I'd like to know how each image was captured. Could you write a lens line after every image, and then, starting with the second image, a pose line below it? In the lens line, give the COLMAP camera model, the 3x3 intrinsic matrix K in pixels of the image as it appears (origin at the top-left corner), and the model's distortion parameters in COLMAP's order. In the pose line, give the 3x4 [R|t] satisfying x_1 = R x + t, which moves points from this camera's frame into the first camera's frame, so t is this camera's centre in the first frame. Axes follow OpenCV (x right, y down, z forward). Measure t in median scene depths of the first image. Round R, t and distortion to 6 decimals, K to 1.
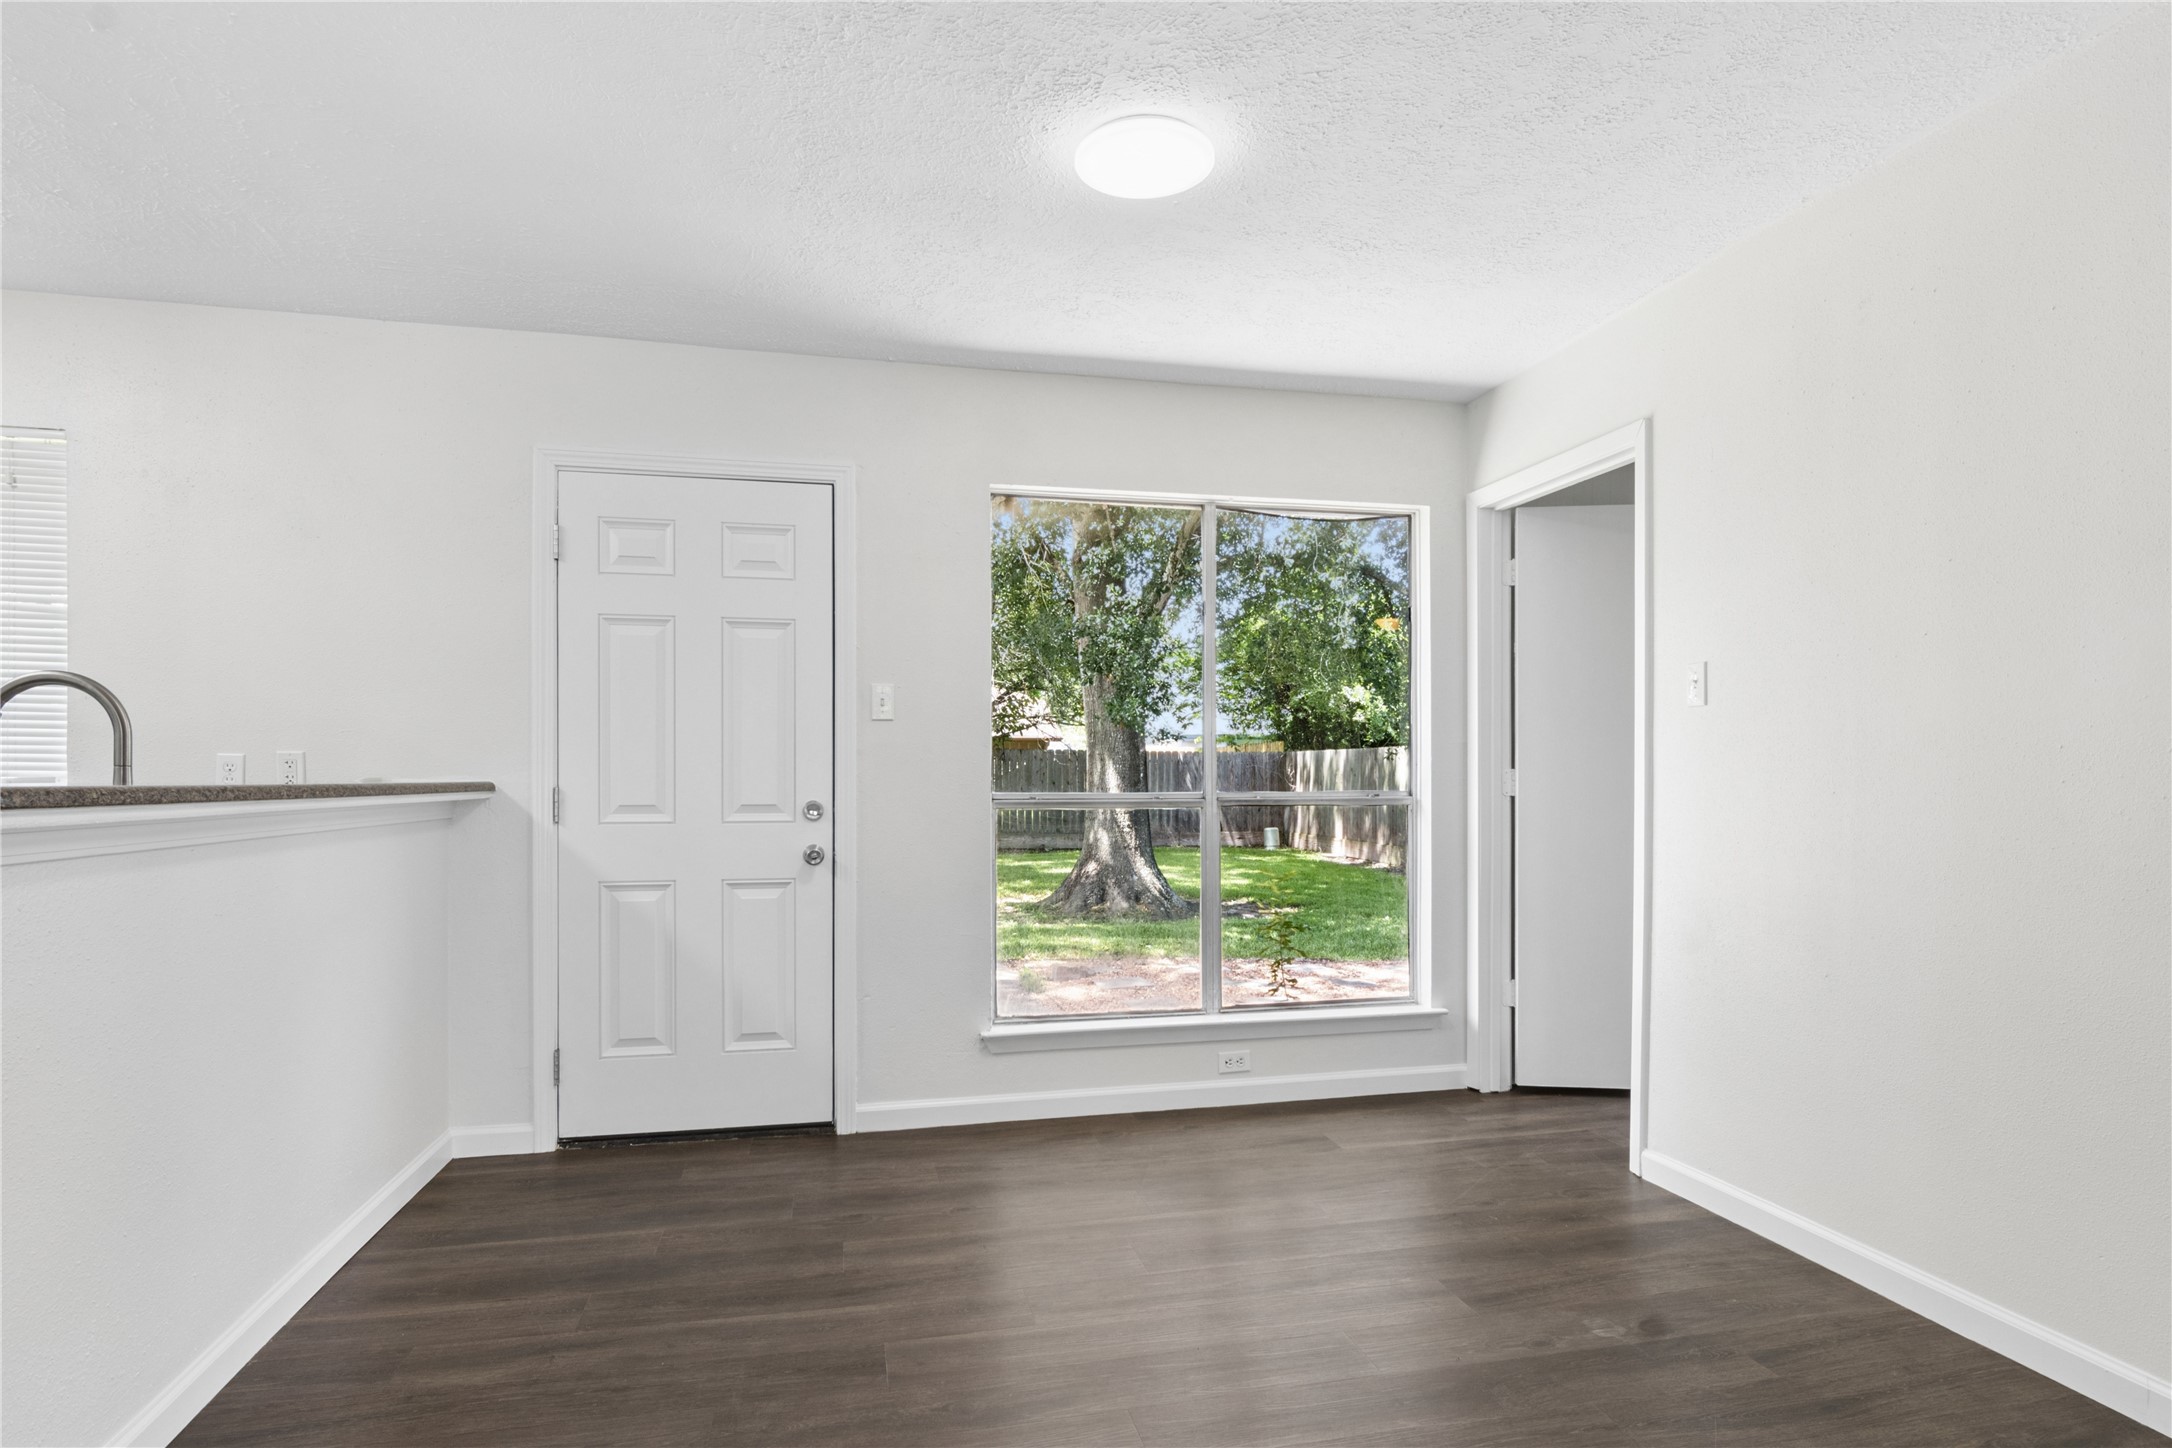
lens RADIAL K [[1138.3, 0, 1083.6], [0, 1138.3, 768.2], [0, 0, 1]] dist [-0.002450, -0.001044]
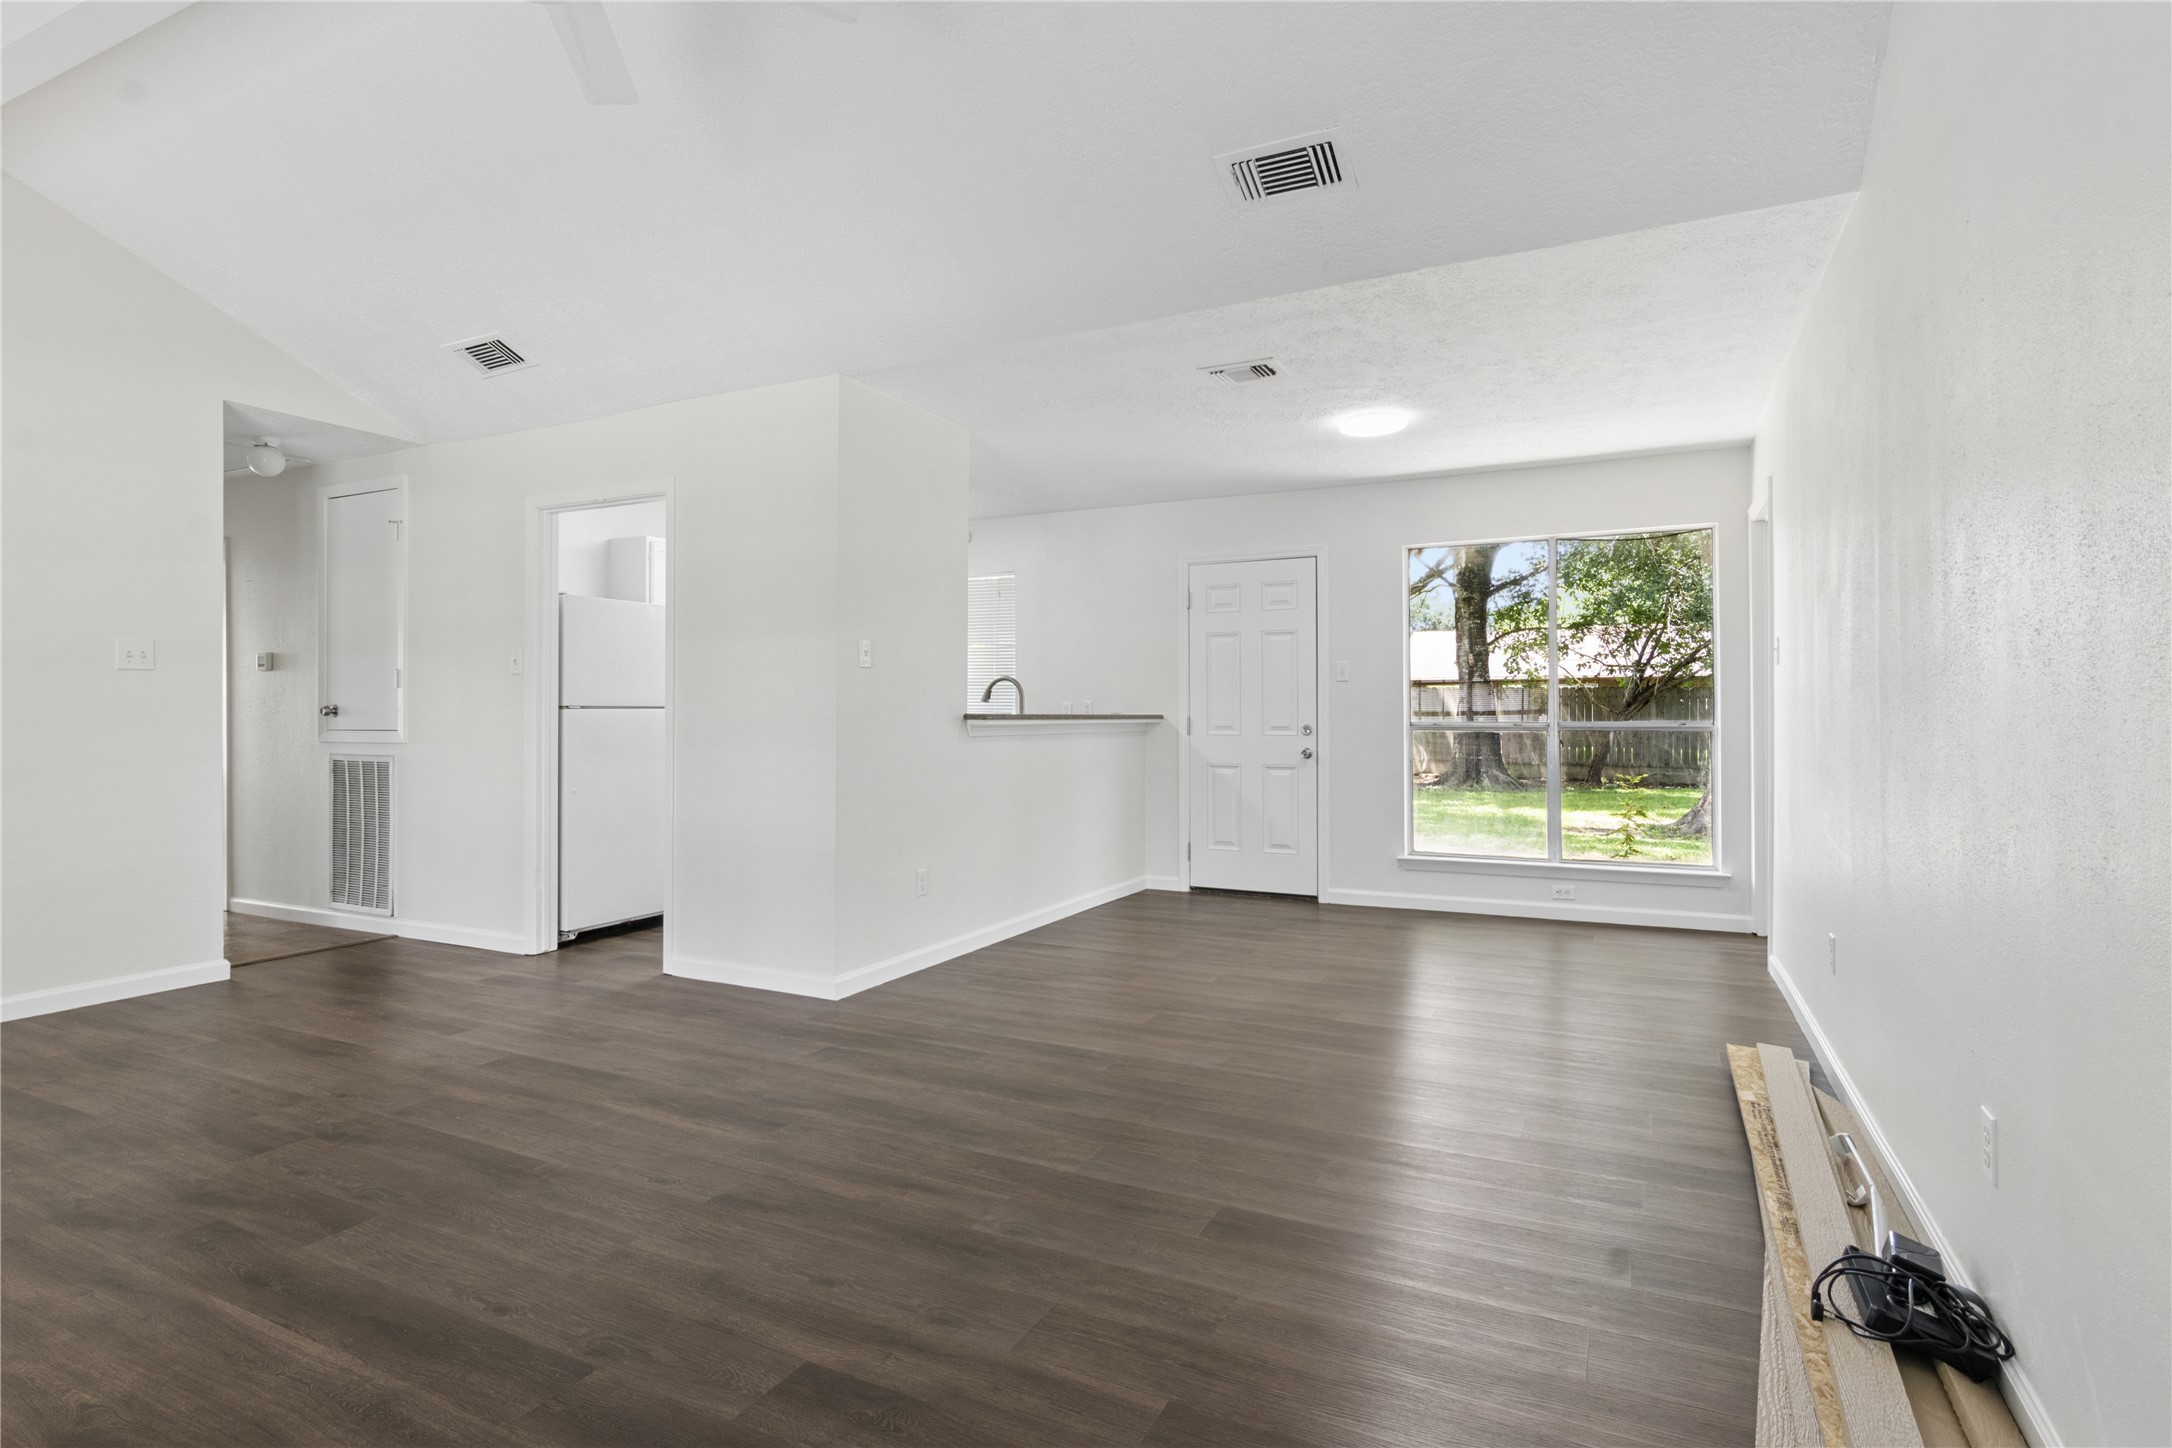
lens RADIAL K [[1114.1, 0, 1084.0], [0, 1114.1, 691.1], [0, 0, 1]] dist [-0.001845, 0.000490]
pose [[0.767542, -0.015240, -0.640818, 0.680054], [0.005332, 0.999835, -0.017392, 0.003314], [0.640977, 0.009932, 0.767496, -0.674767]]
